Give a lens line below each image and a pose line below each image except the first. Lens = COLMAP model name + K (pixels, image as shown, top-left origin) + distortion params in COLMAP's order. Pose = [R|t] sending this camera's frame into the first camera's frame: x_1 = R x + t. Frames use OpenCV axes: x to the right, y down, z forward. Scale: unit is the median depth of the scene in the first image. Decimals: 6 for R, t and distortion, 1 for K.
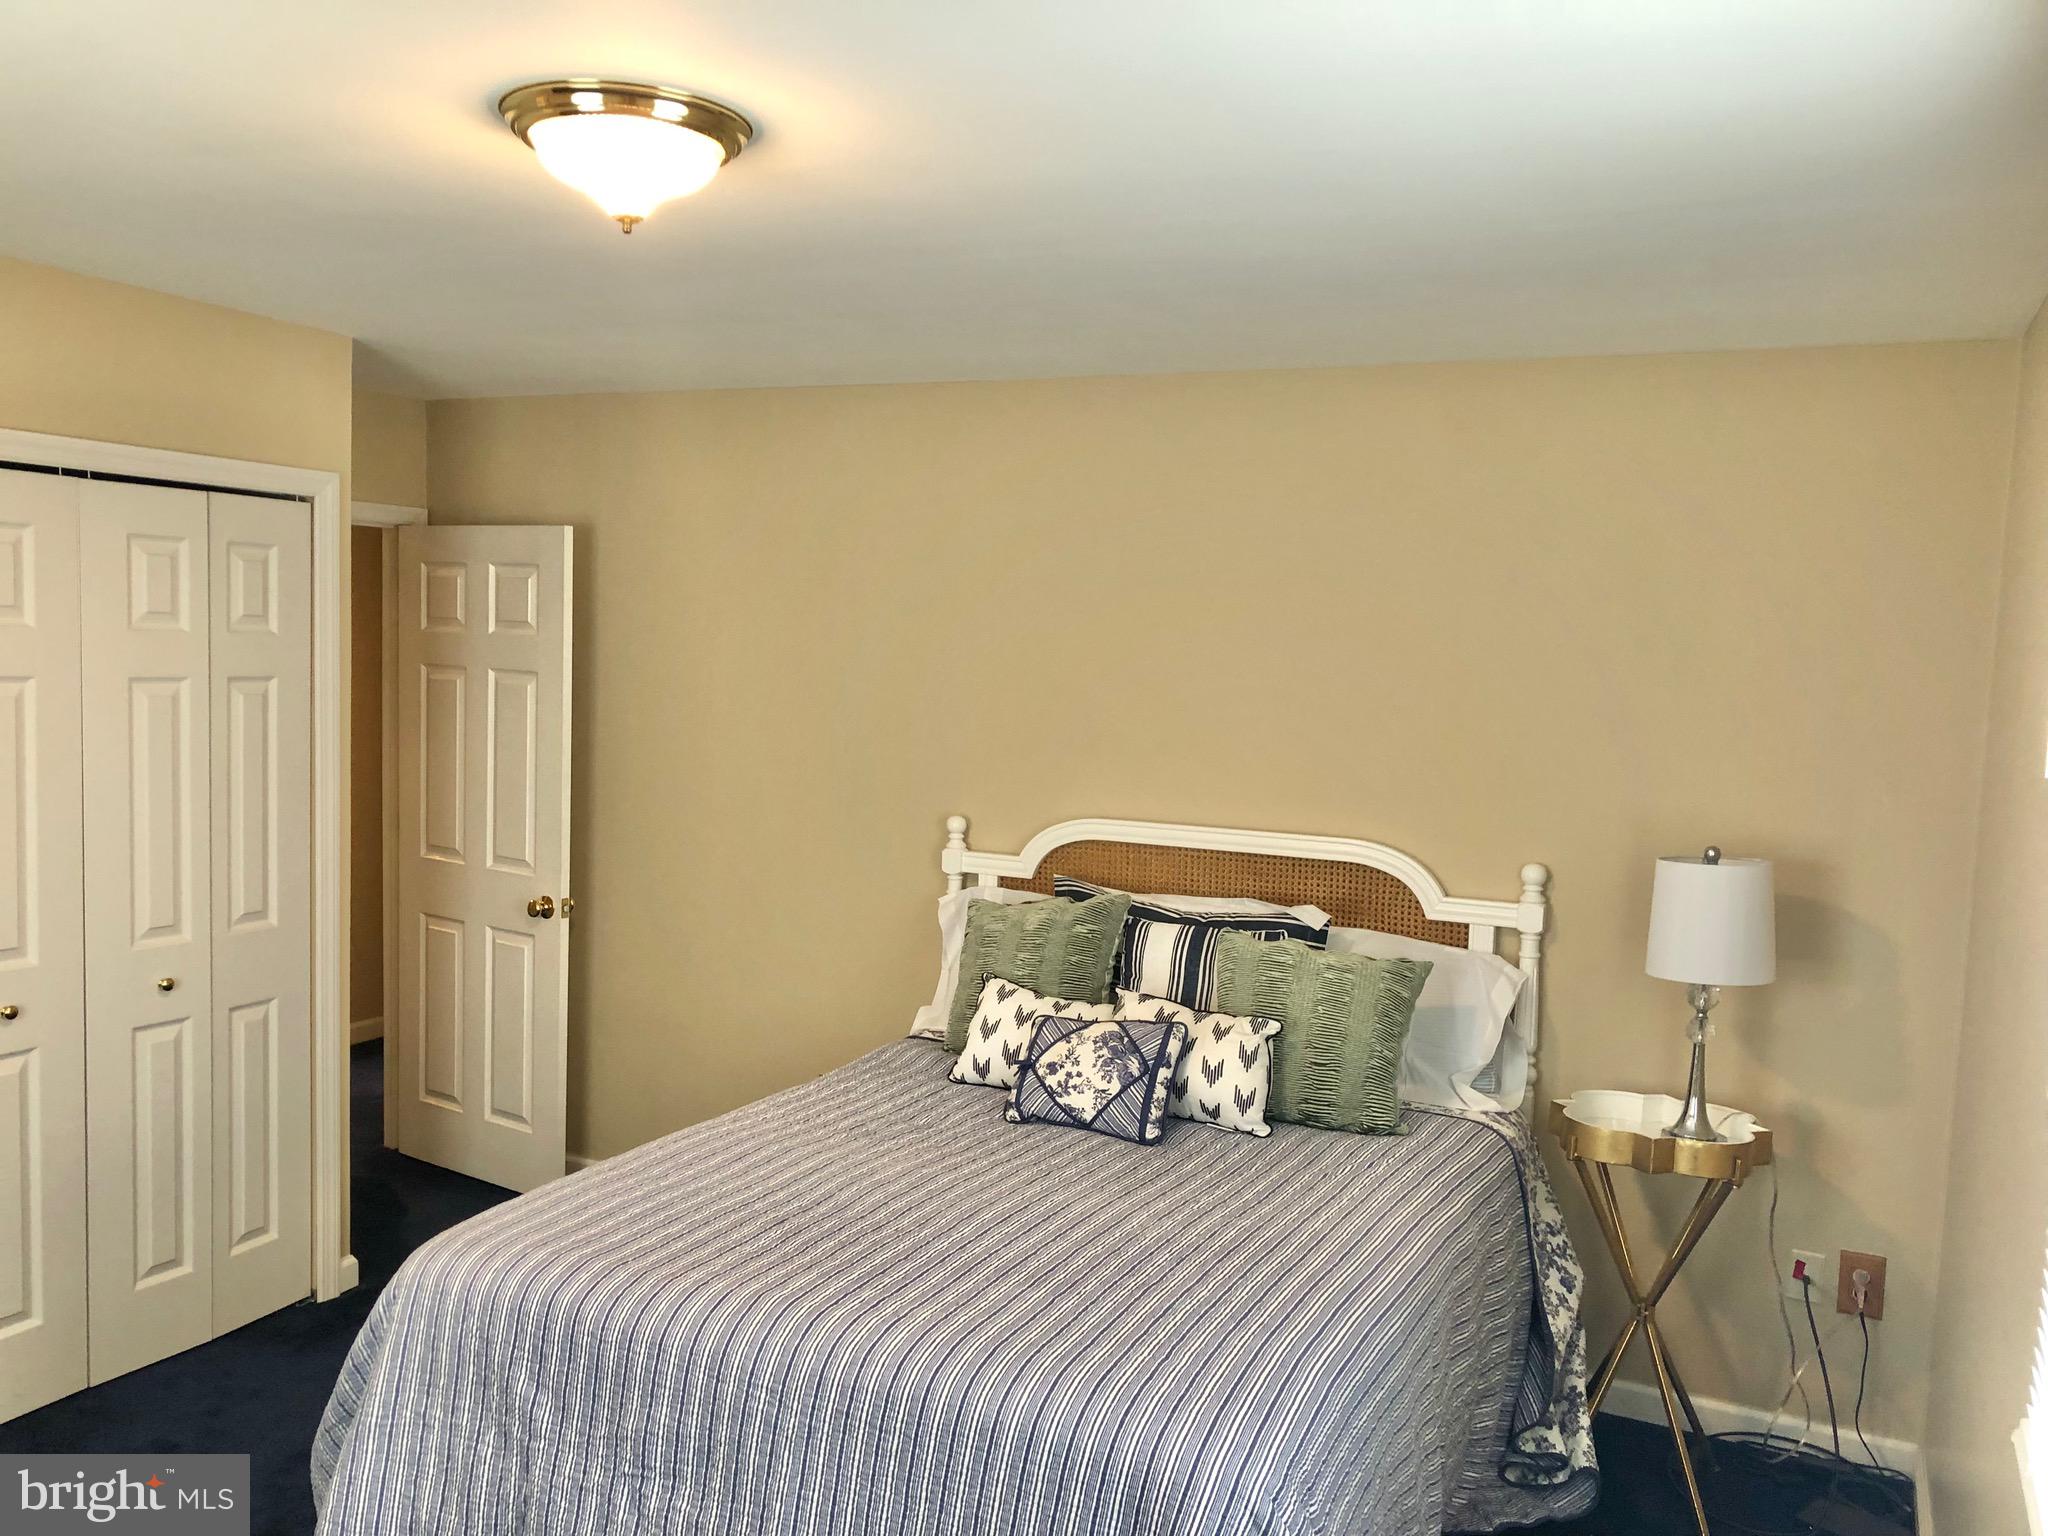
lens RADIAL K [[1677.6, 0, 1019.2], [0, 1677.6, 771.0], [0, 0, 1]] dist [0.006580, 0.002925]
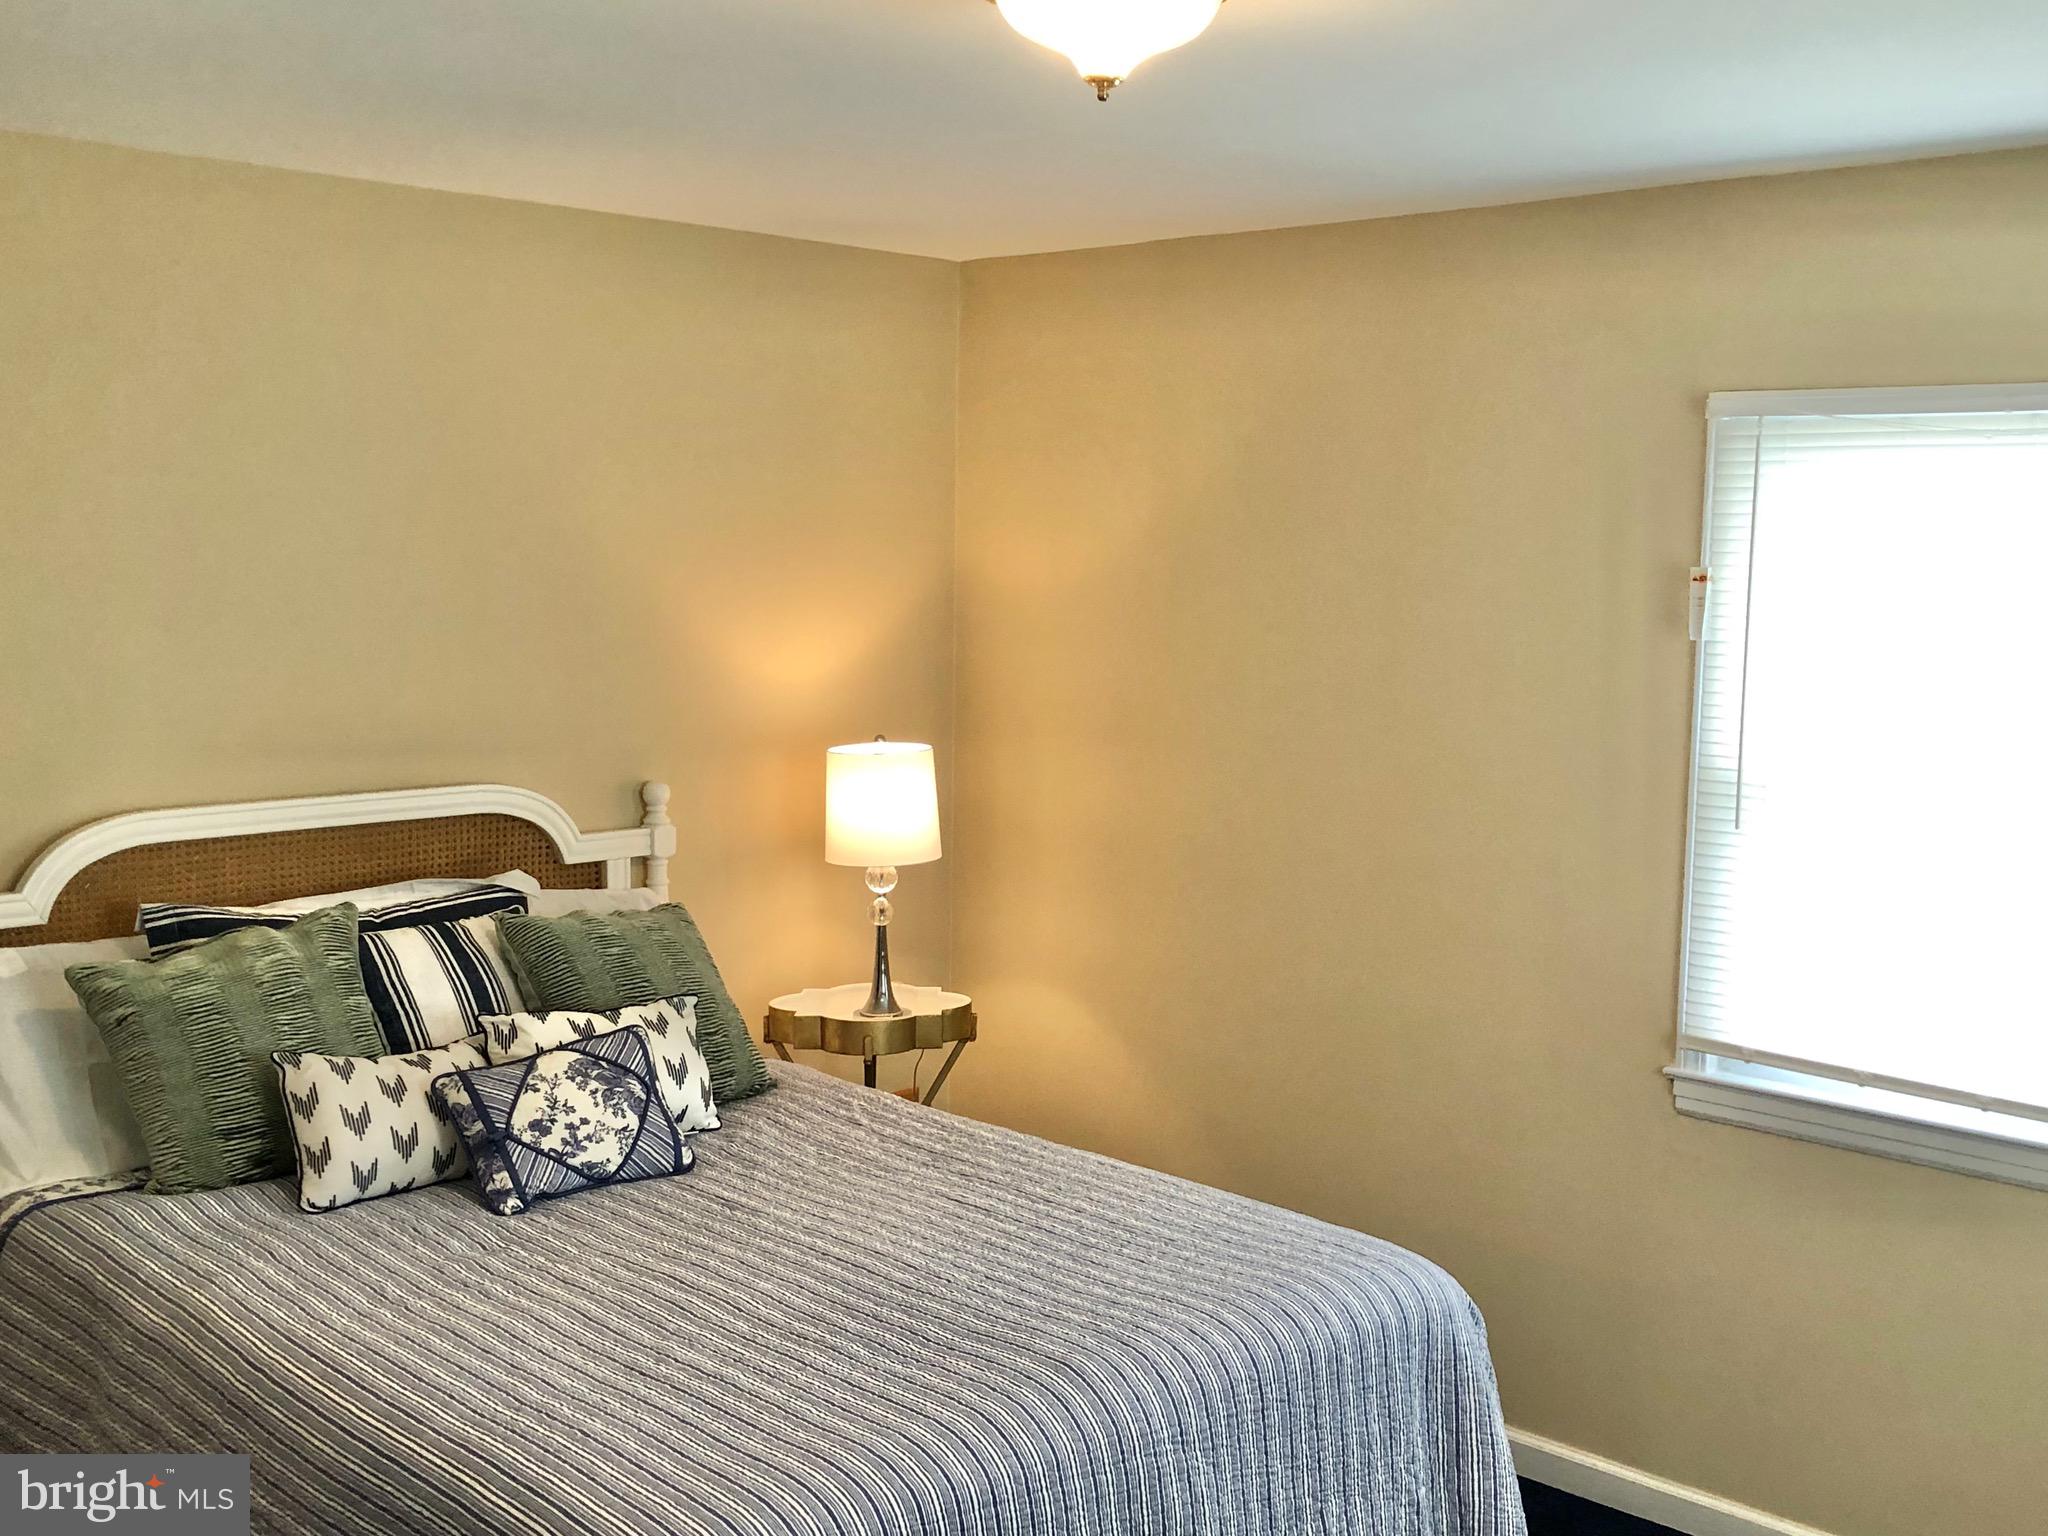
lens RADIAL K [[2273.1, 0, 1024.4], [0, 2273.1, 766.7], [0, 0, 1]] dist [-0.023329, -0.042020]
pose [[0.297349, -0.131330, 0.945693, -0.860048], [0.066075, 0.990950, 0.116839, -0.089446], [-0.952480, 0.027745, 0.303336, 0.474697]]
